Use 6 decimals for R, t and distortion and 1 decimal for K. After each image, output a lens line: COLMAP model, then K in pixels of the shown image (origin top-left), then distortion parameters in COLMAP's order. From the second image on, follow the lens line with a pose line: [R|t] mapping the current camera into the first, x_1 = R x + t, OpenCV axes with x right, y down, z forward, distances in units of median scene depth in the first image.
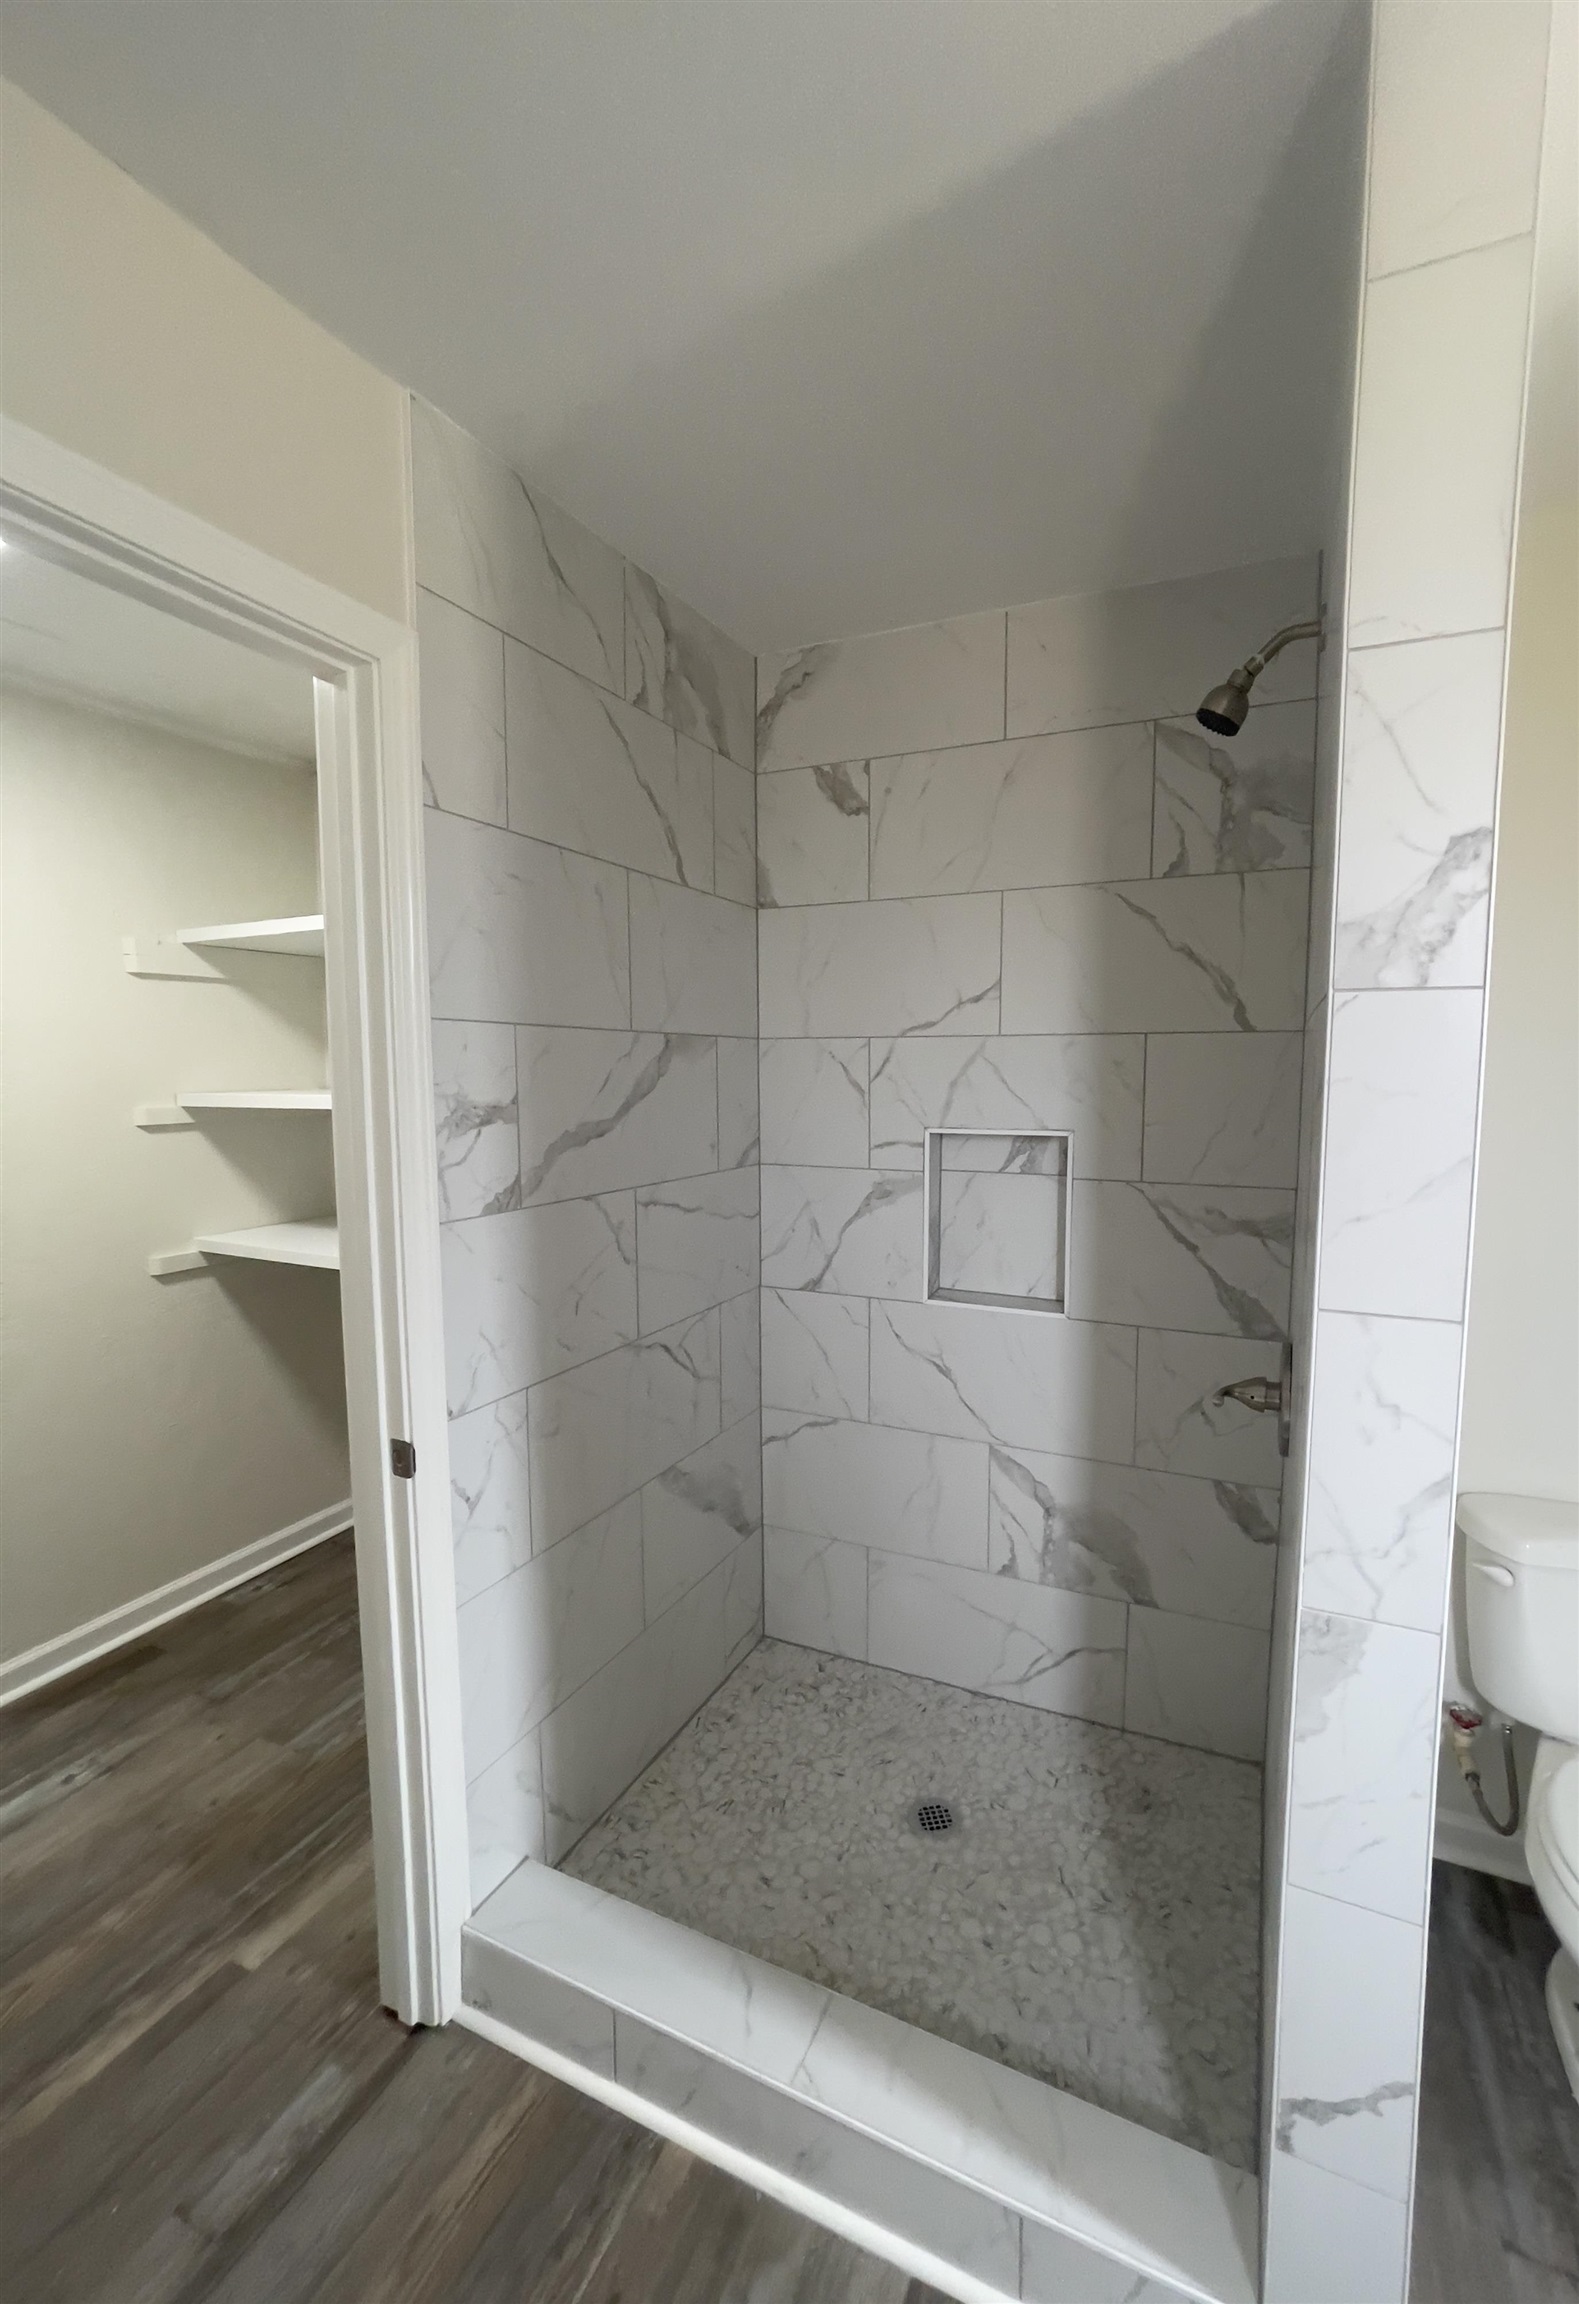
lens RADIAL K [[935.3, 0, 860.2], [0, 935.3, 1159.5], [0, 0, 1]] dist [-0.008721, 0.003616]
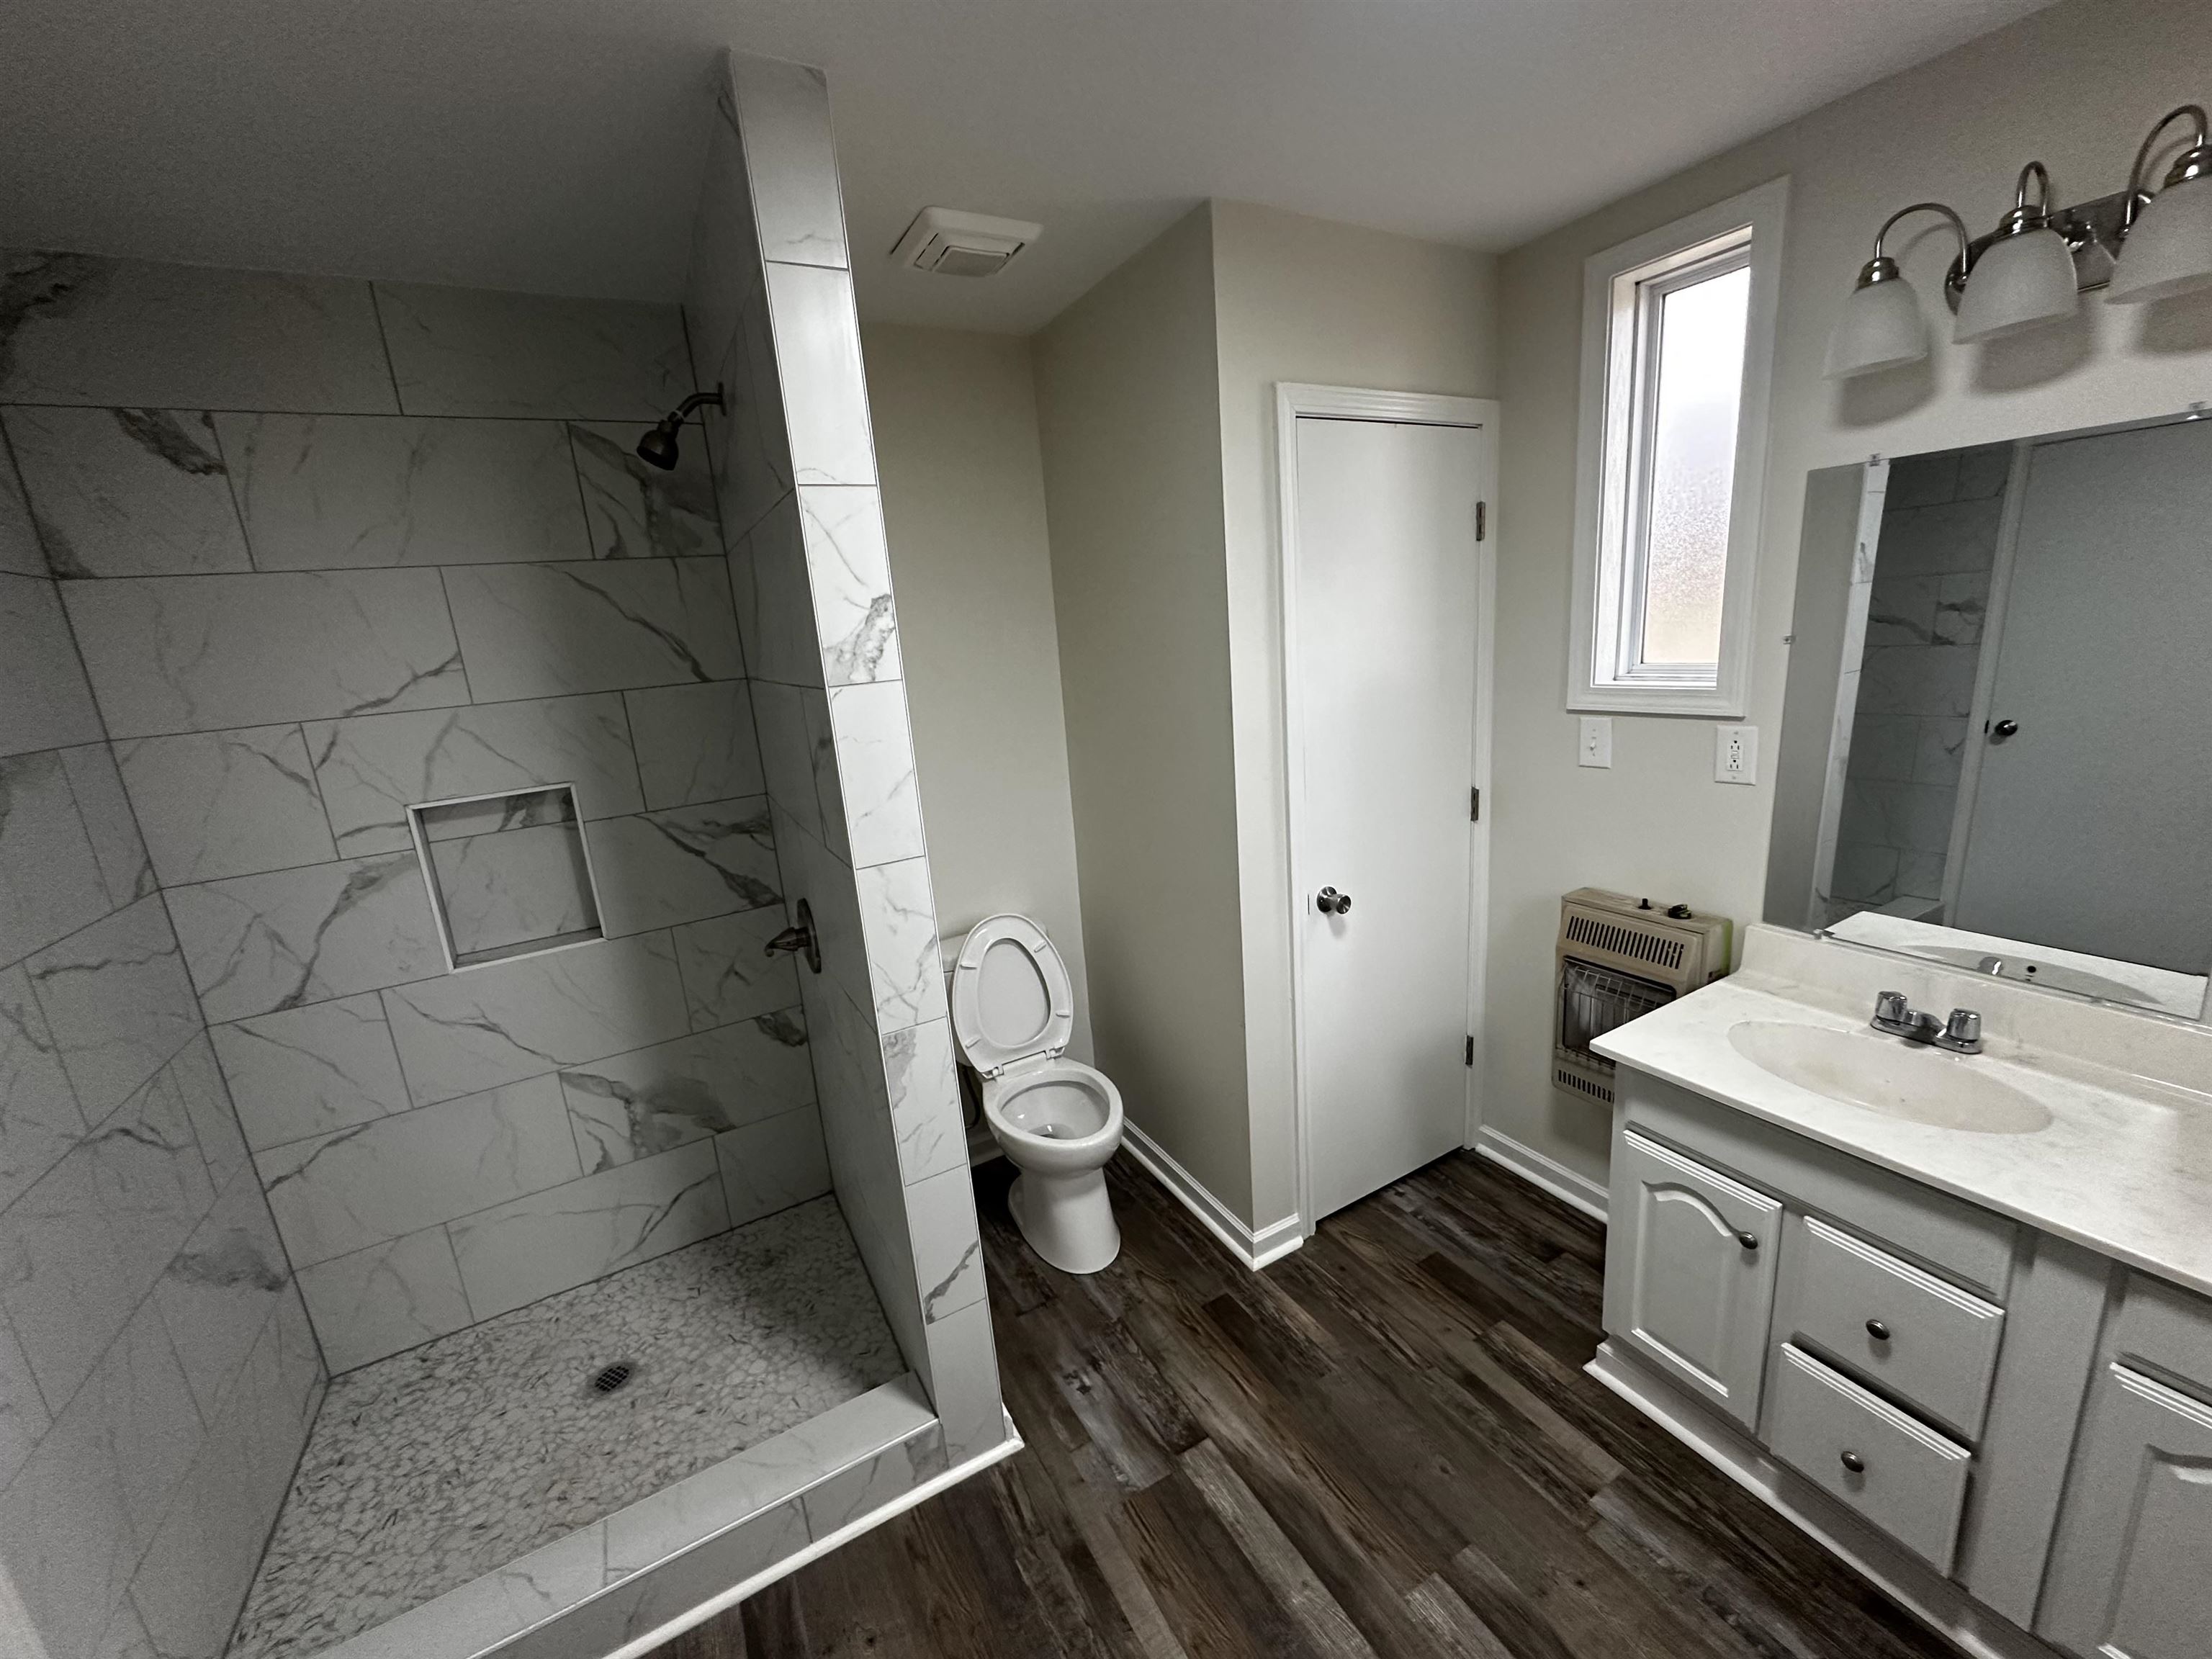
lens RADIAL K [[872.9, 0, 1090.3], [0, 872.9, 823.5], [0, 0, 1]] dist [-0.010605, 0.002175]
pose [[0.612352, -0.228819, 0.756747, -0.213527], [0.161455, 0.973221, 0.163626, -0.056059], [-0.773923, 0.021984, 0.632898, -0.171939]]
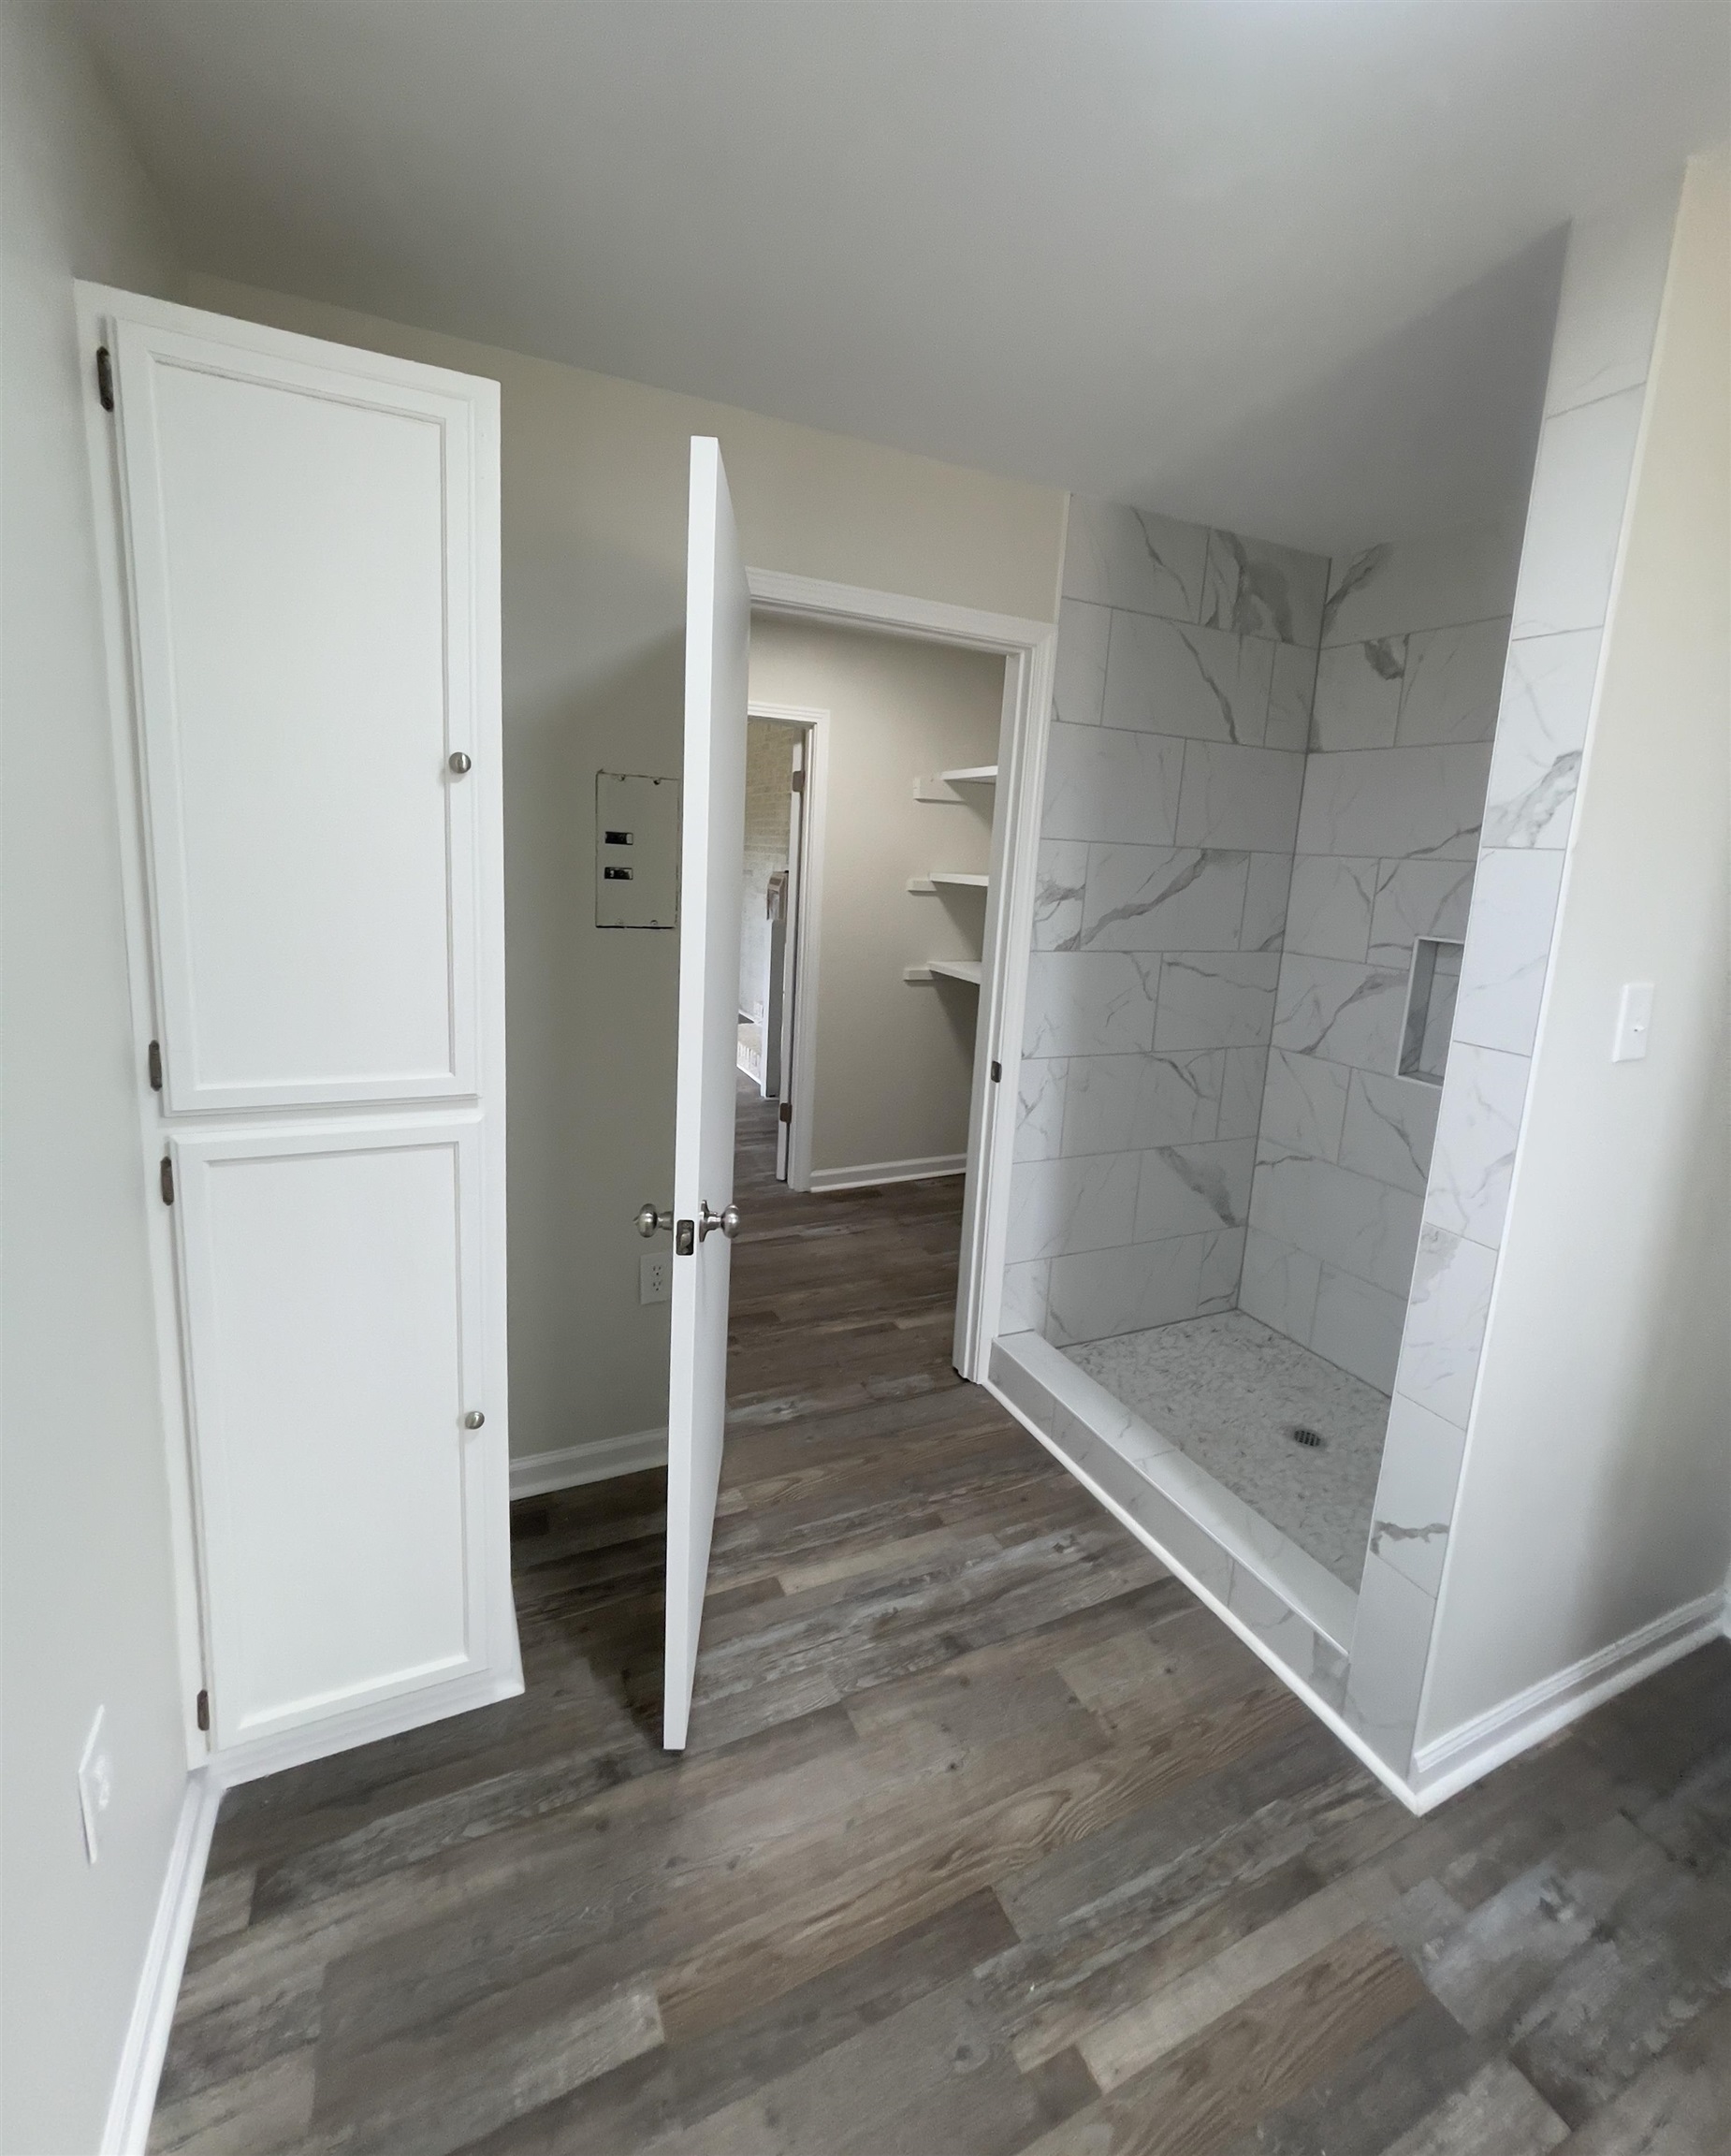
lens RADIAL K [[906.7, 0, 845.8], [0, 906.7, 979.6], [0, 0, 1]] dist [-0.013864, 0.002030]
pose [[0.739018, 0.133259, -0.660374, 0.349962], [-0.115379, 0.990794, 0.070817, 0.030914], [0.663732, 0.023858, 0.747590, -0.427152]]
